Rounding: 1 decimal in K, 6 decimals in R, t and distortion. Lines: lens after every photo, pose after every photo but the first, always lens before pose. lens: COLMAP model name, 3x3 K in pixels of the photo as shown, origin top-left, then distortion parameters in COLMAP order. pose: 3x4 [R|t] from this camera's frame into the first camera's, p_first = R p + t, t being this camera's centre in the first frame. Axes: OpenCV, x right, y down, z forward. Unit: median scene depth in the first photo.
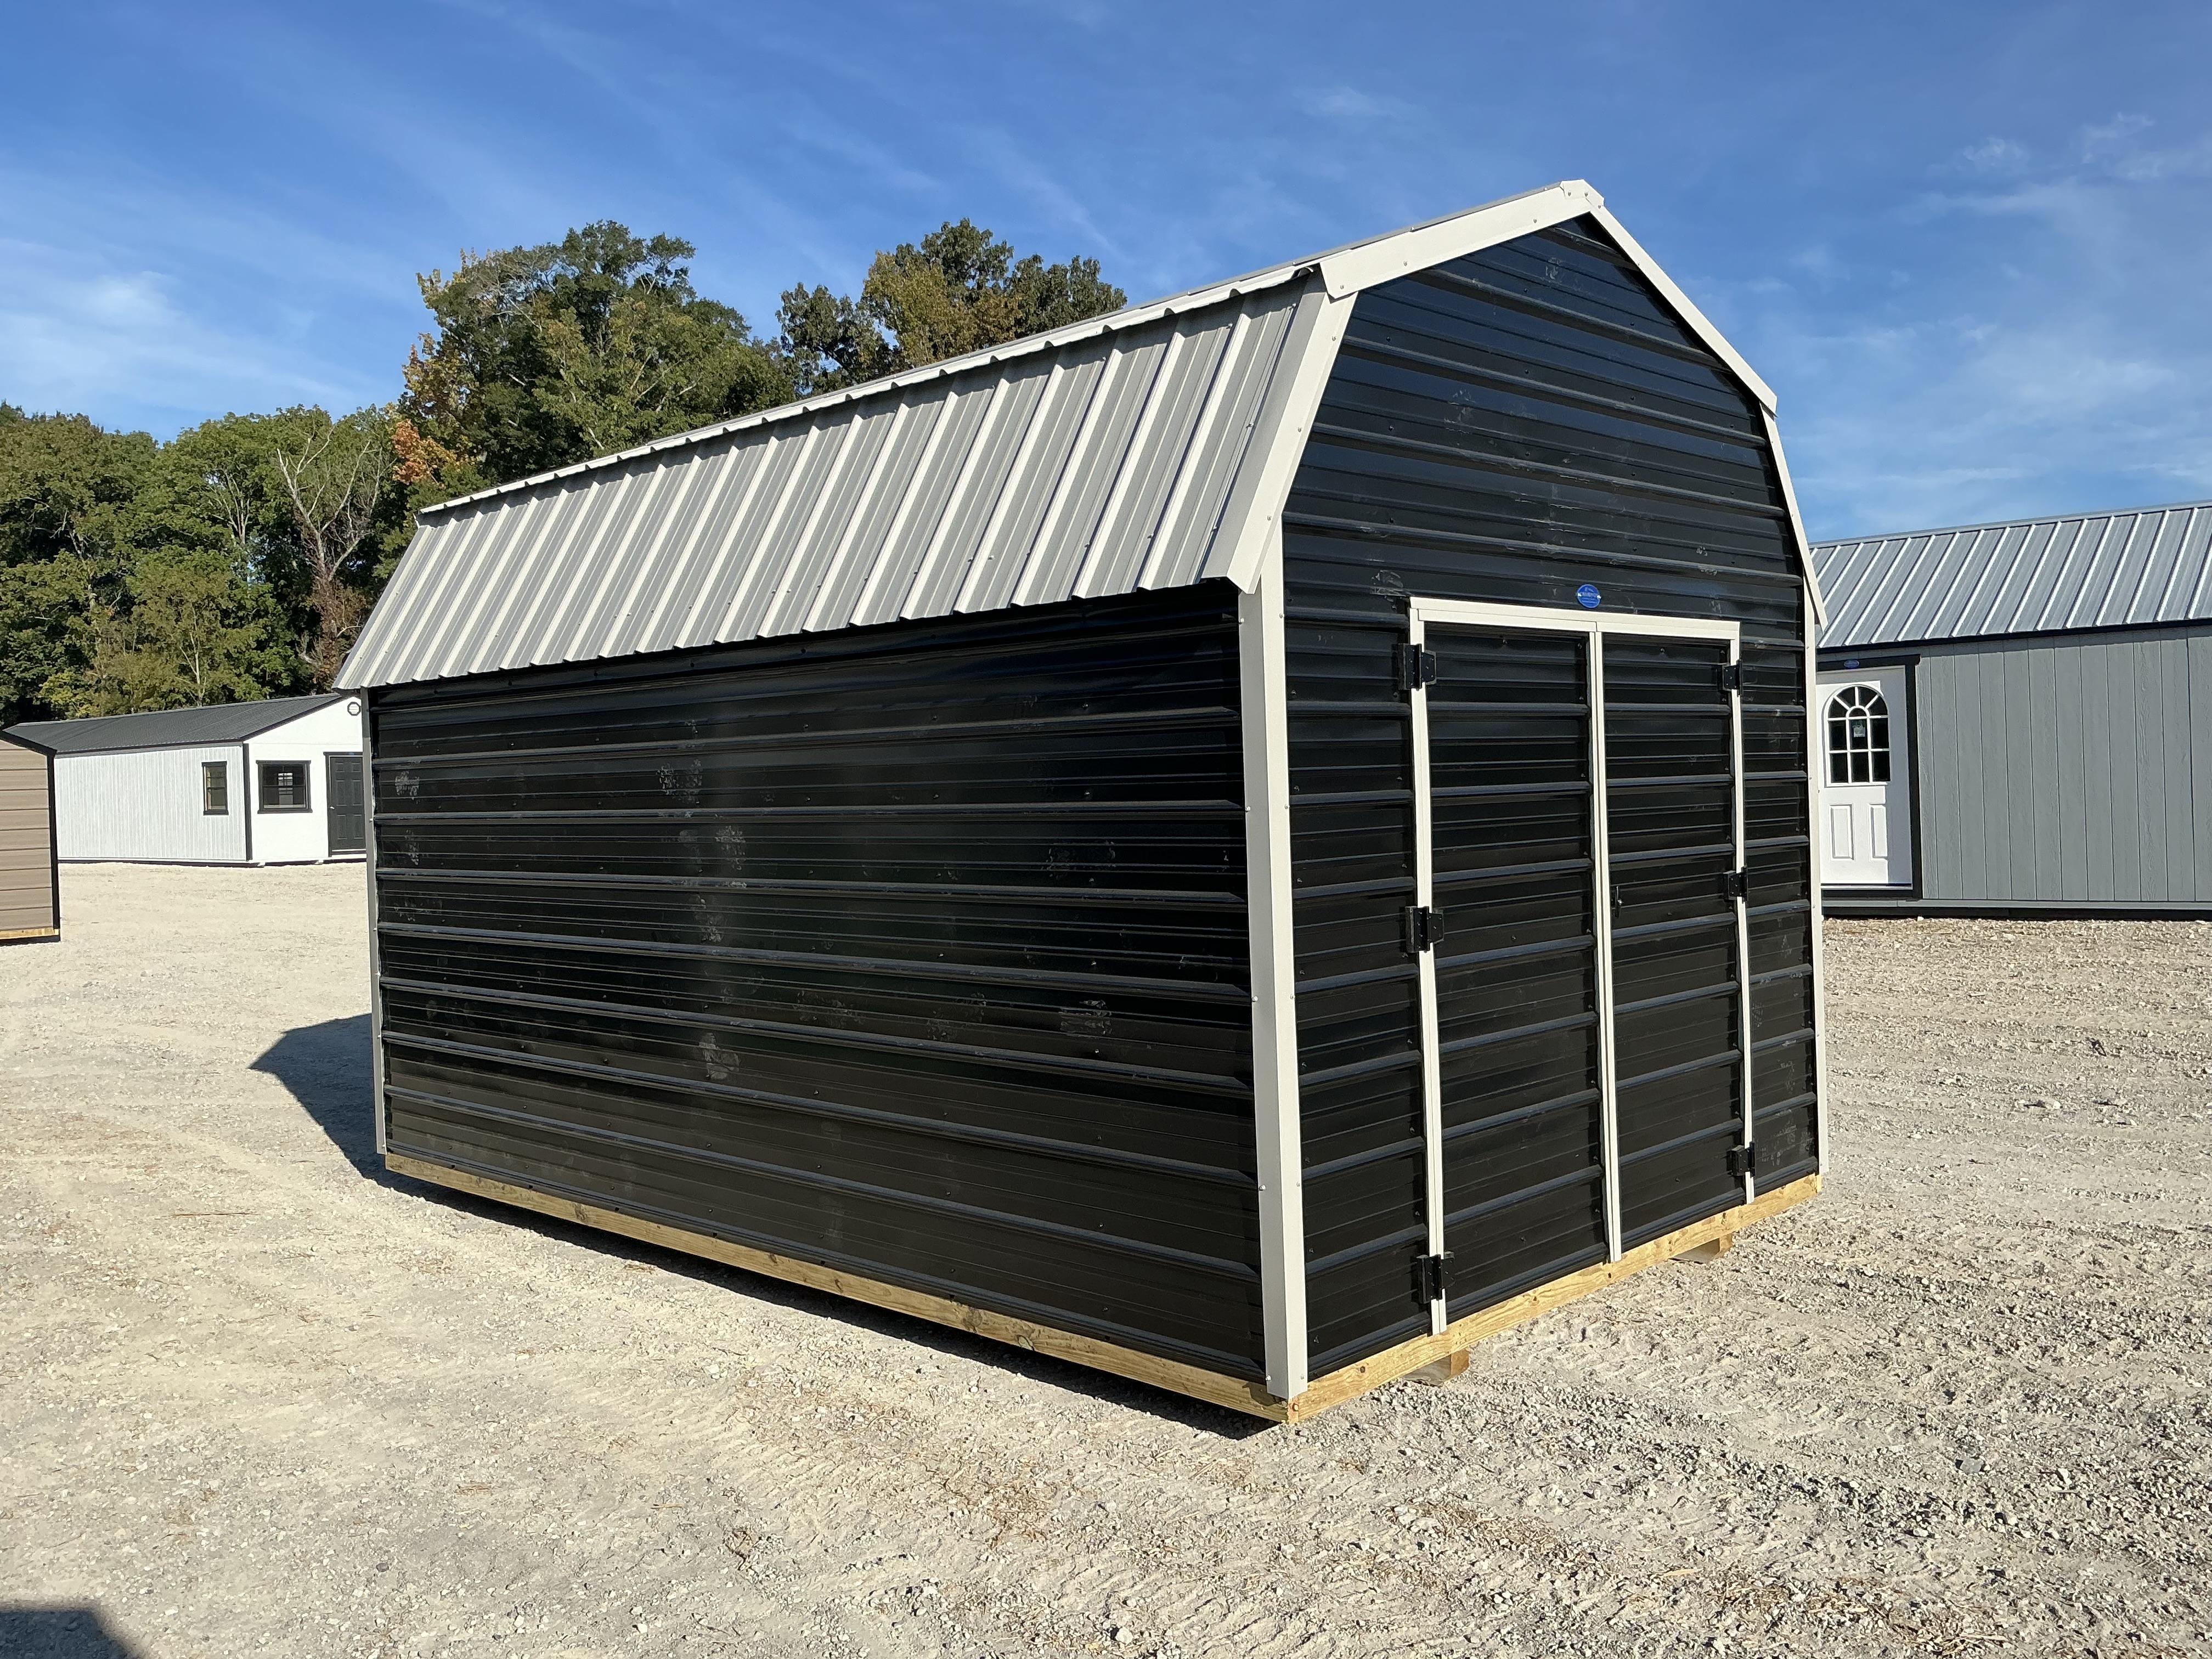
lens RADIAL K [[1873.6, 0, 1088.7], [0, 1873.6, 824.0], [0, 0, 1]] dist [0.010019, -0.003703]
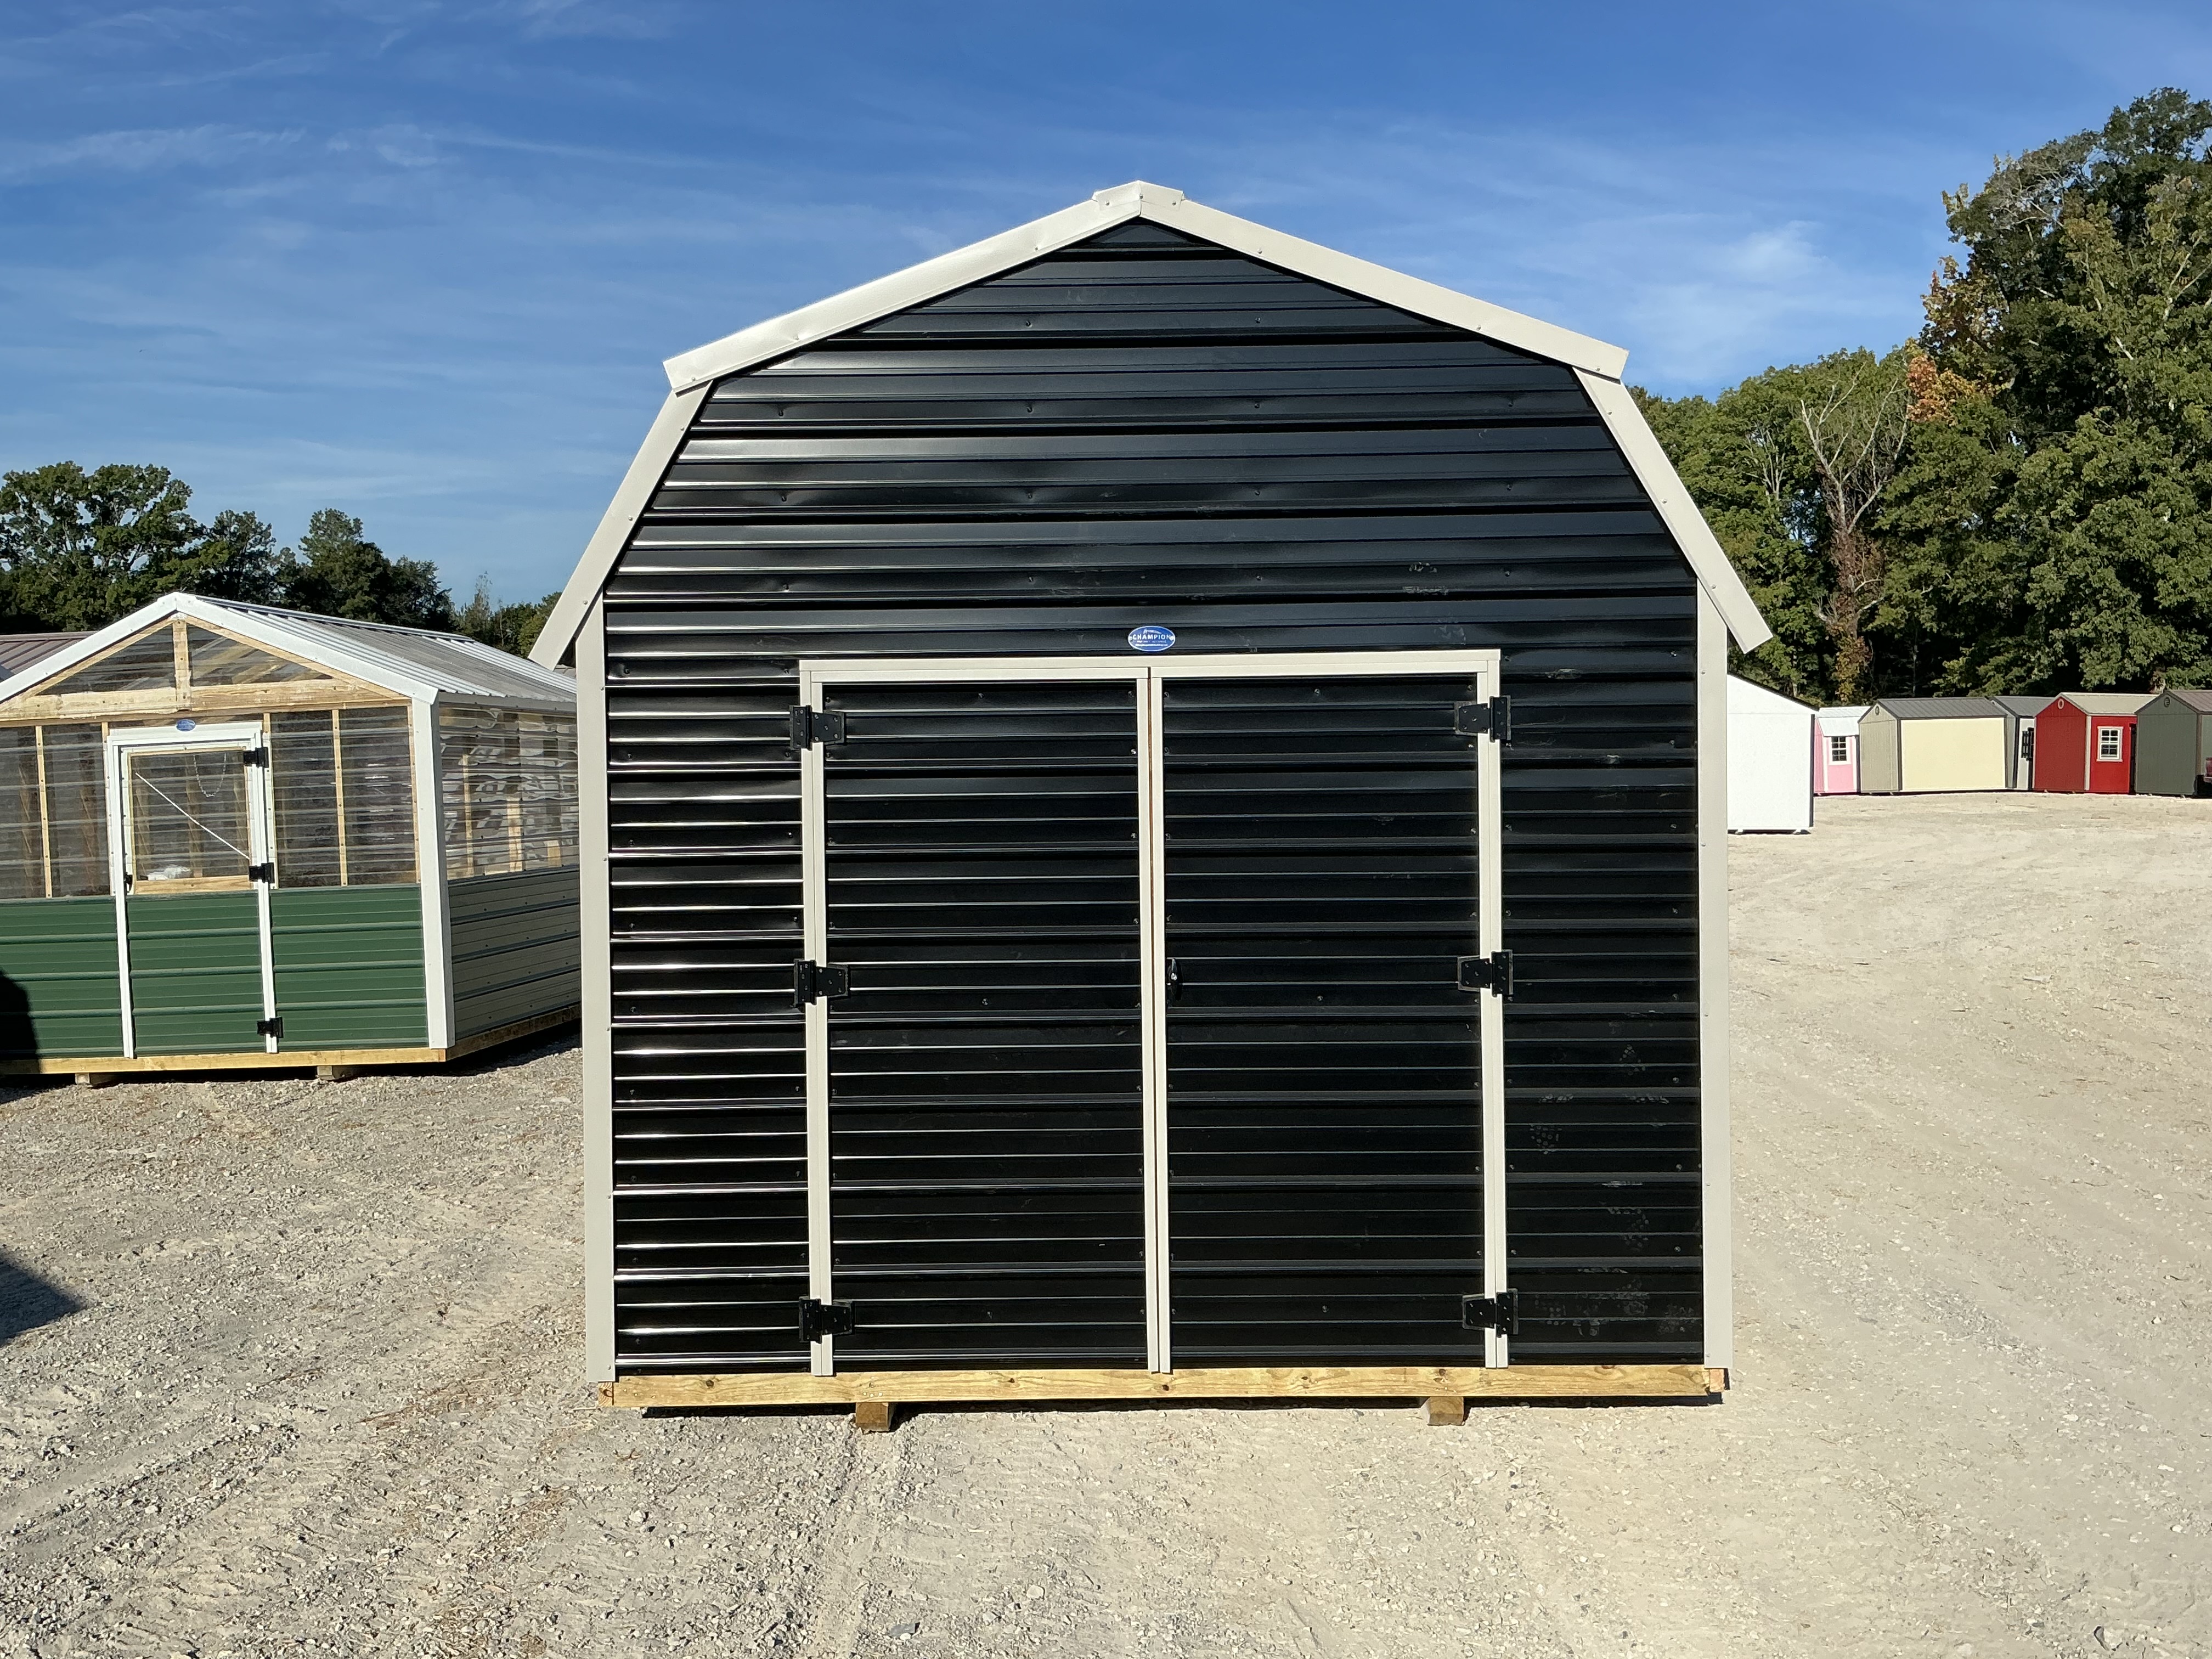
lens RADIAL K [[1996.0, 0, 1085.5], [0, 1996.0, 822.3], [0, 0, 1]] dist [0.012581, -0.029951]
pose [[0.688936, 0.040943, -0.723664, 0.079773], [-0.026812, 0.999160, 0.031005, -0.005178], [0.724326, -0.001958, 0.689455, 0.026229]]
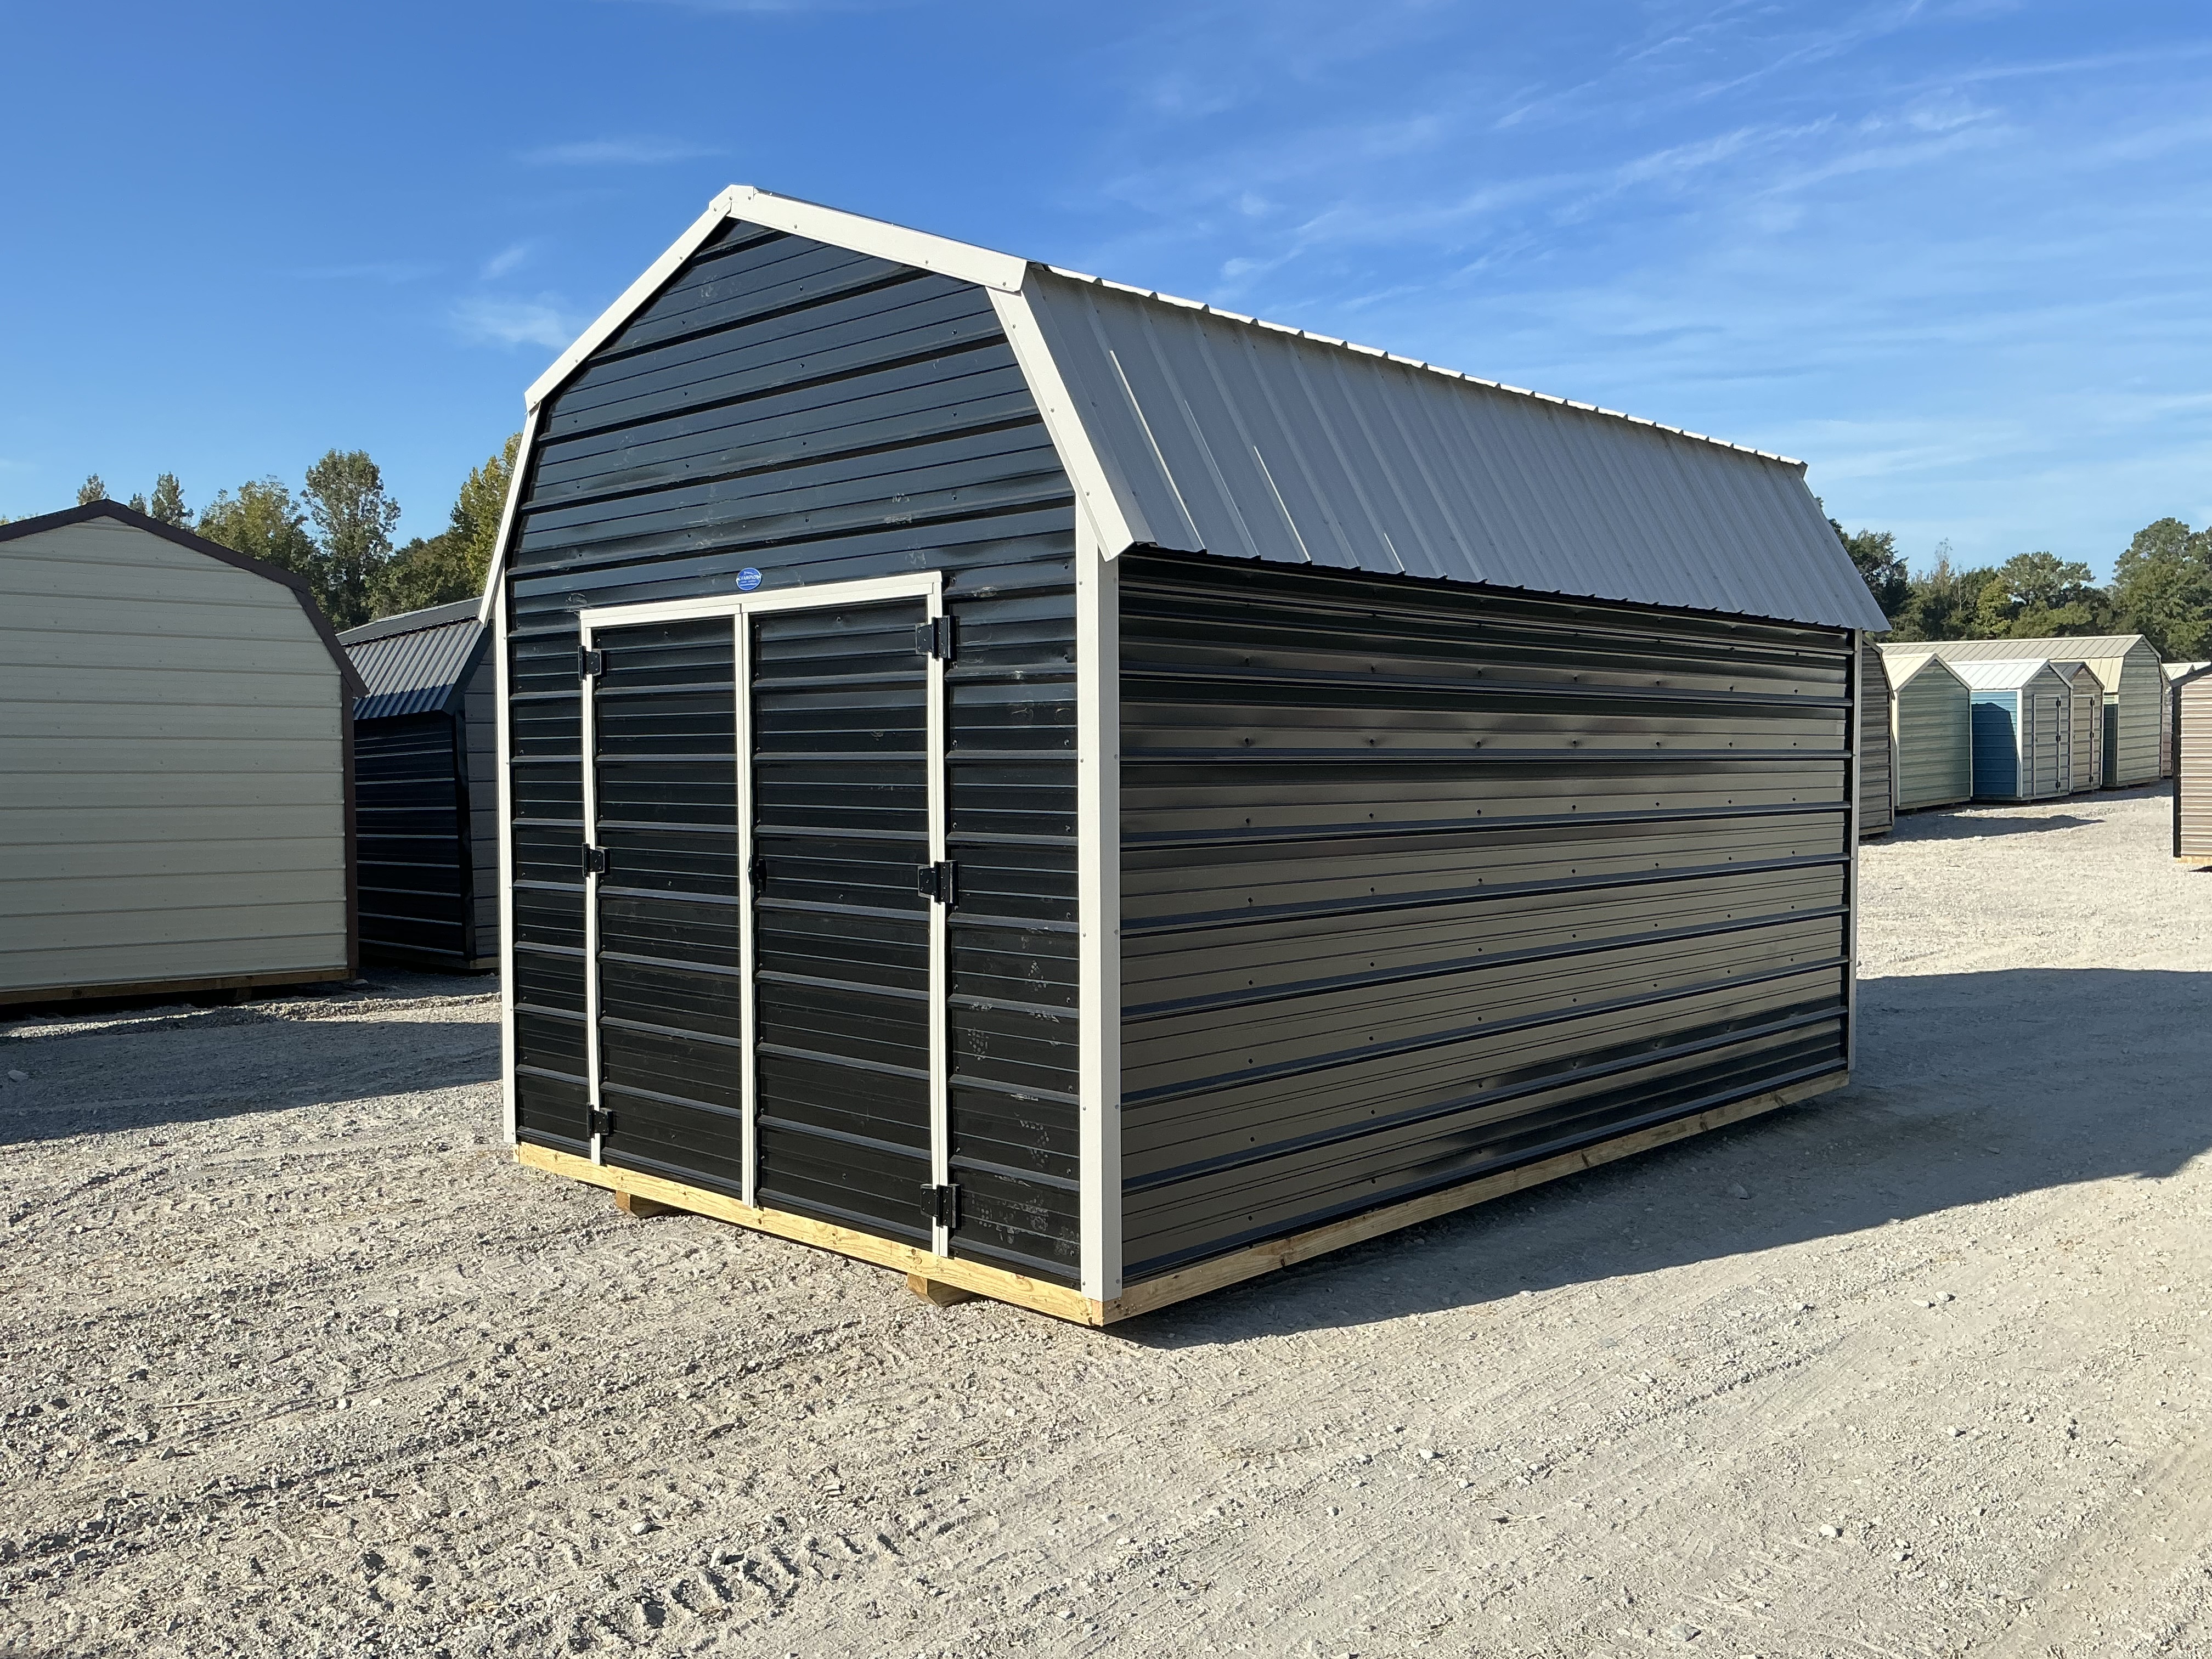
lens RADIAL K [[1873.6, 0, 1102.3], [0, 1873.6, 844.6], [0, 0, 1]] dist [0.010019, -0.003703]
pose [[0.020304, 0.080546, -0.996544, 0.112334], [-0.019416, 0.996593, 0.080154, -0.005111], [0.999605, 0.017722, 0.021799, 0.099282]]
